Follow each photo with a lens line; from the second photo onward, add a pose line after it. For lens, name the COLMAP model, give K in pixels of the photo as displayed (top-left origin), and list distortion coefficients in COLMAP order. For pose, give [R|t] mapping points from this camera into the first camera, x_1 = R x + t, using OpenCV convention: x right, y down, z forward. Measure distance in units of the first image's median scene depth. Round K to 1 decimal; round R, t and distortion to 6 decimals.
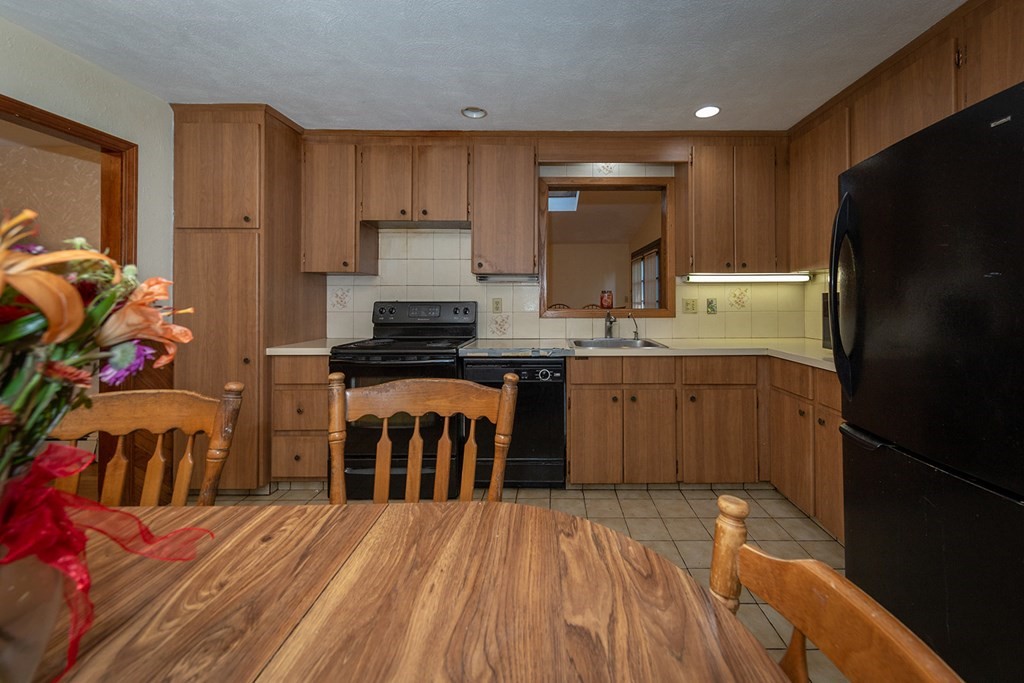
lens RADIAL K [[394.7, 0, 539.5], [0, 394.7, 296.9], [0, 0, 1]] dist [0.007406, -0.000250]
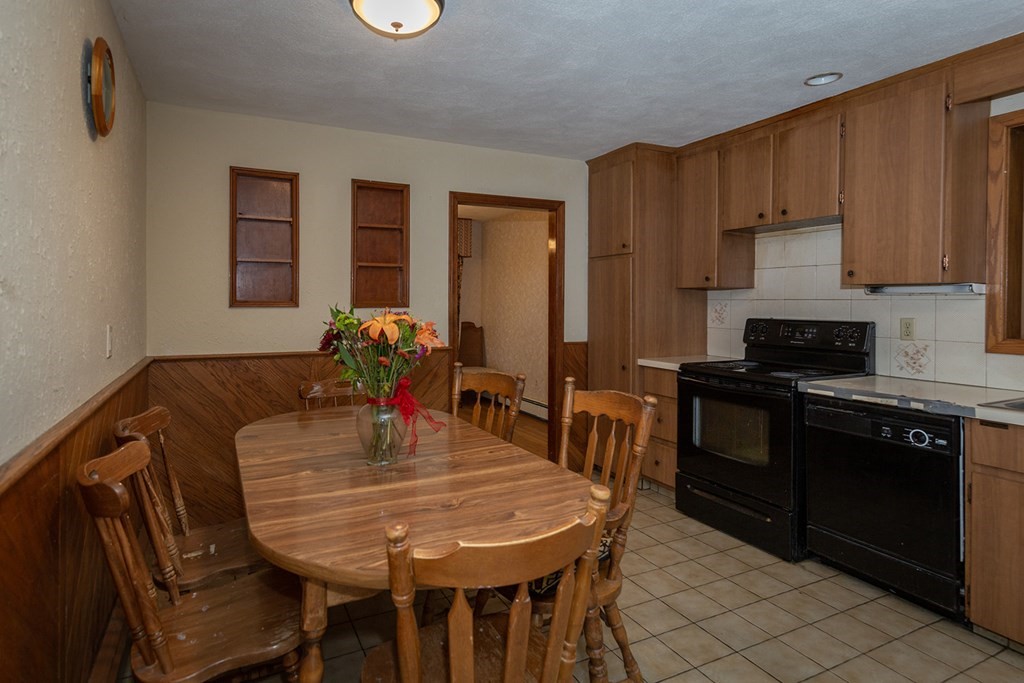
lens RADIAL K [[517.8, 0, 495.1], [0, 517.8, 307.3], [0, 0, 1]] dist [0.012642, 0.000747]
pose [[0.460423, 0.005994, -0.887679, 0.415036], [0.003396, 0.999958, 0.008513, -0.028898], [0.887693, -0.006934, 0.460384, -0.034710]]
